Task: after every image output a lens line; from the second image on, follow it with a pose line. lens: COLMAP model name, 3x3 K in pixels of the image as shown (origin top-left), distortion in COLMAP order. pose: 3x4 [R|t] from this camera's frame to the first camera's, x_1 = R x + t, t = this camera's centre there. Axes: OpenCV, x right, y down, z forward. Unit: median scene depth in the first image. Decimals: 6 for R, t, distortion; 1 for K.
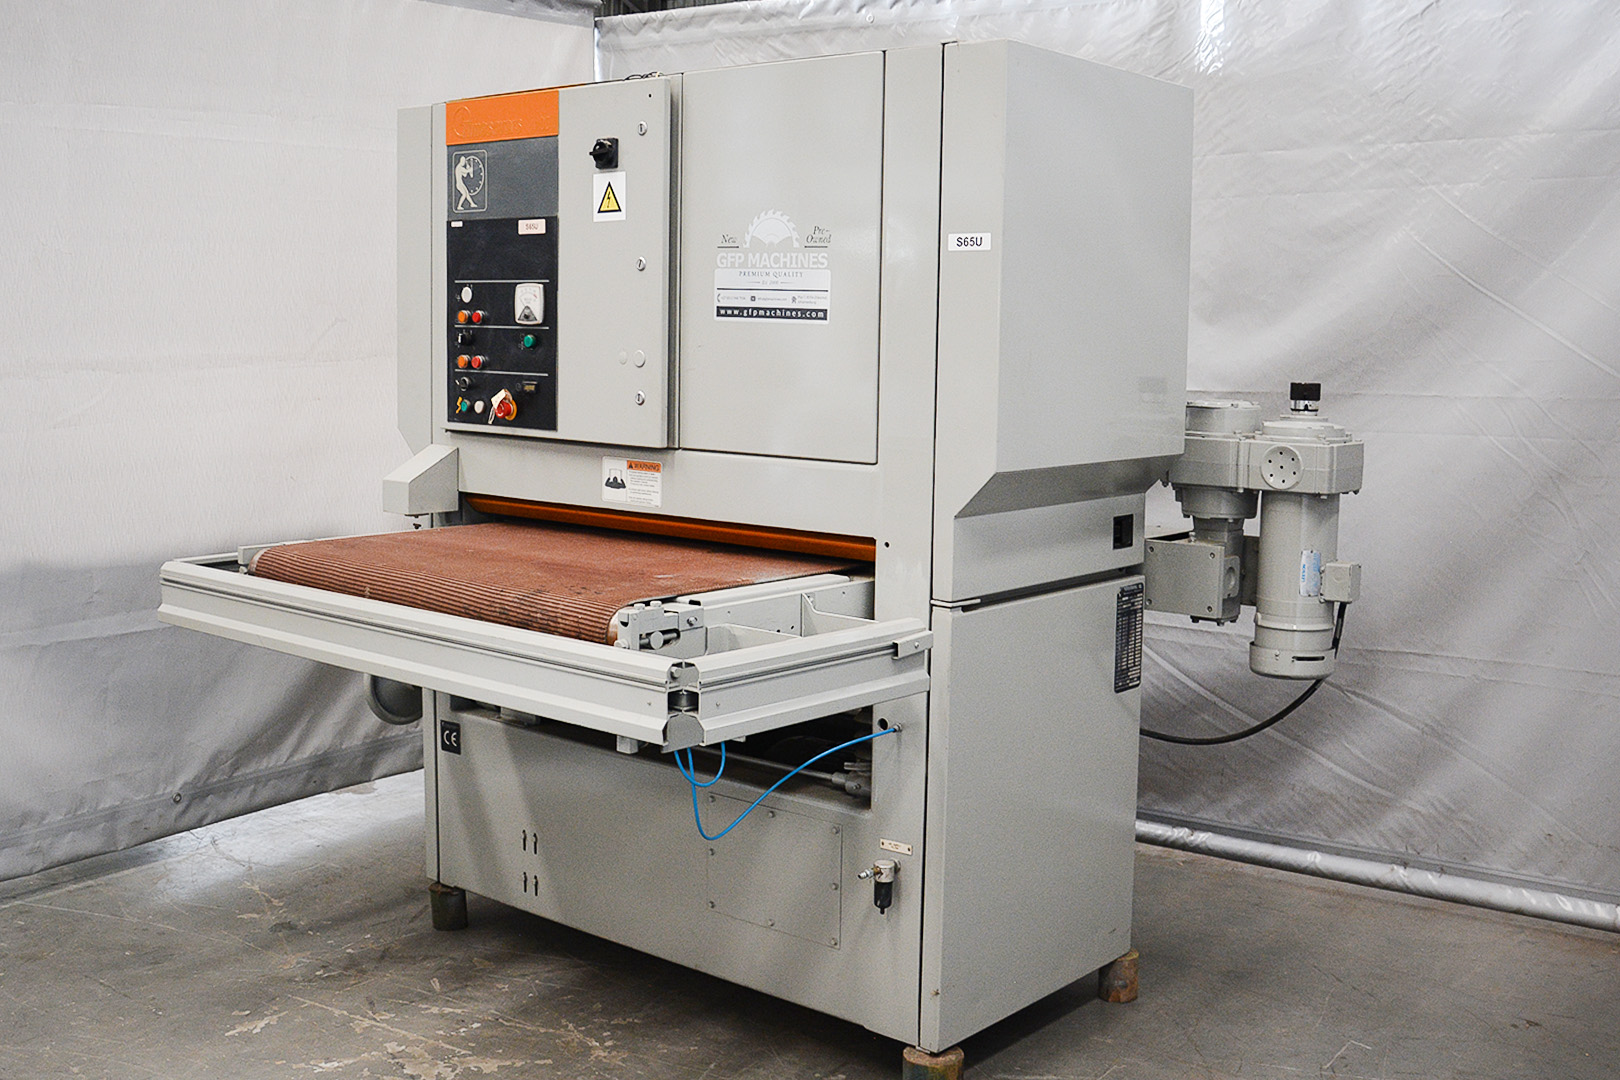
lens RADIAL K [[1741.5, 0, 810.0], [0, 1741.5, 540.0], [0, 0, 1]] dist [-0.183717, 0.029669]
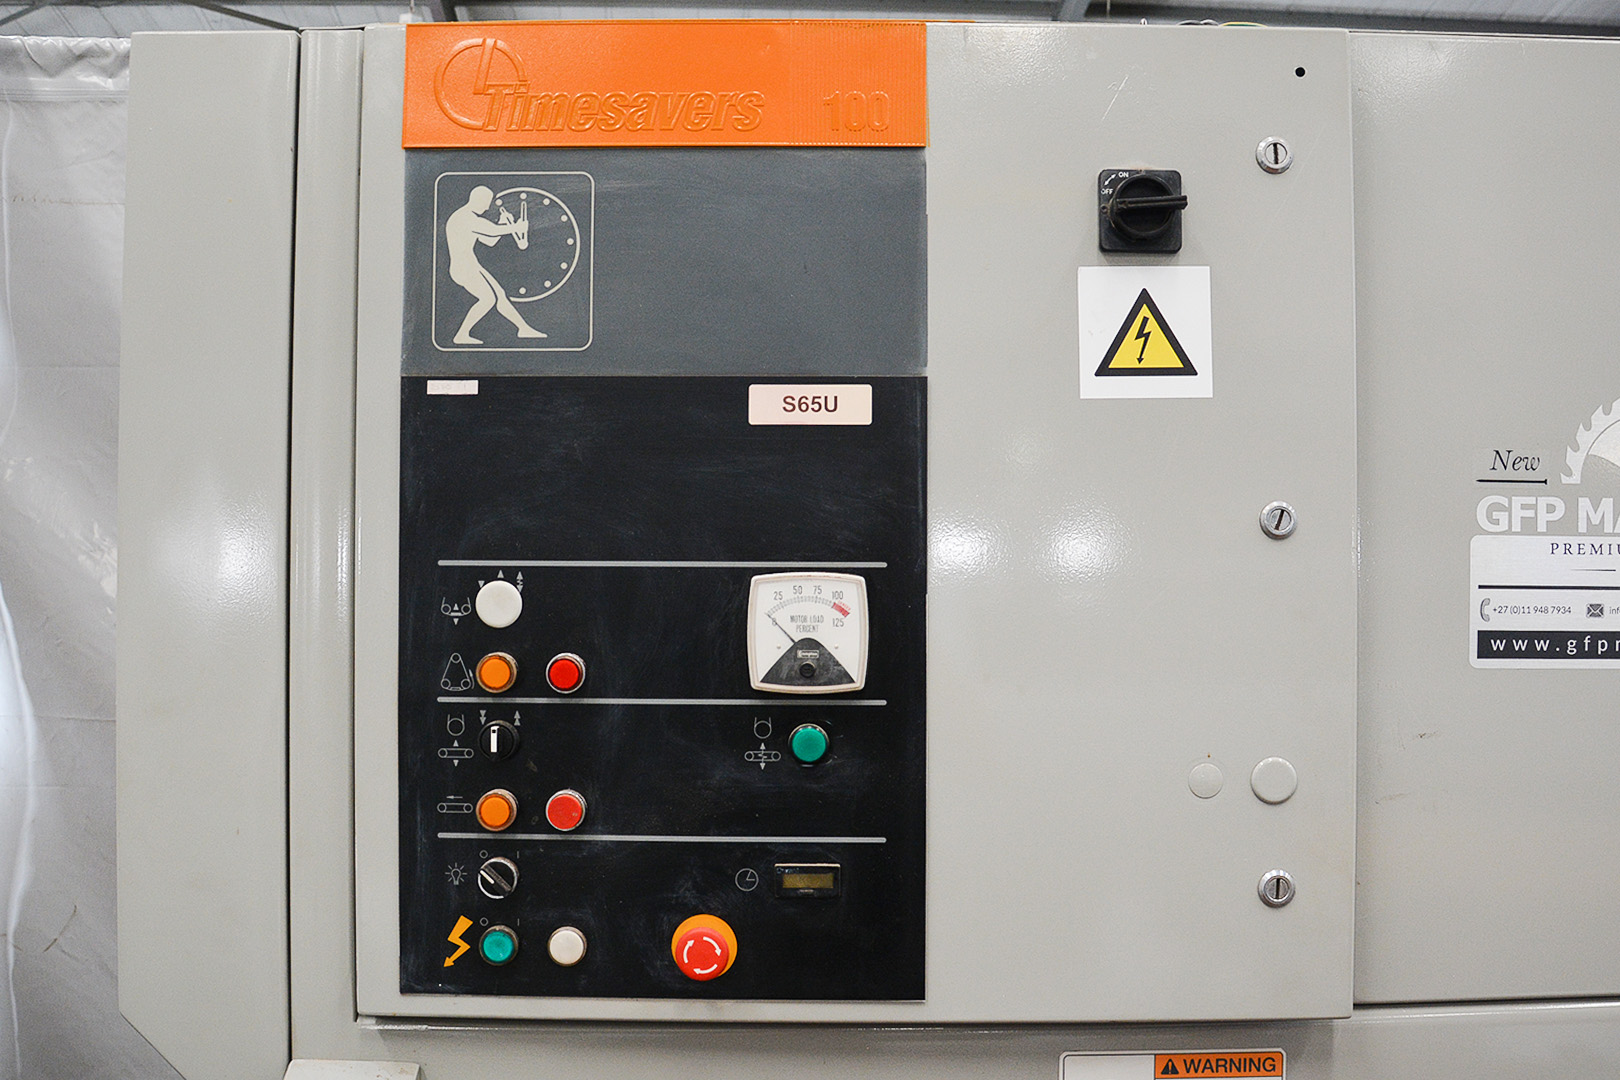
lens RADIAL K [[1741.5, 0, 810.0], [0, 1741.5, 540.0], [0, 0, 1]] dist [-0.183717, 0.029669]
pose [[0.760179, 0.000282, 0.649713, -0.382388], [0.095152, 0.989169, -0.111759, -0.116816], [-0.642708, 0.146778, 0.751919, 0.743642]]
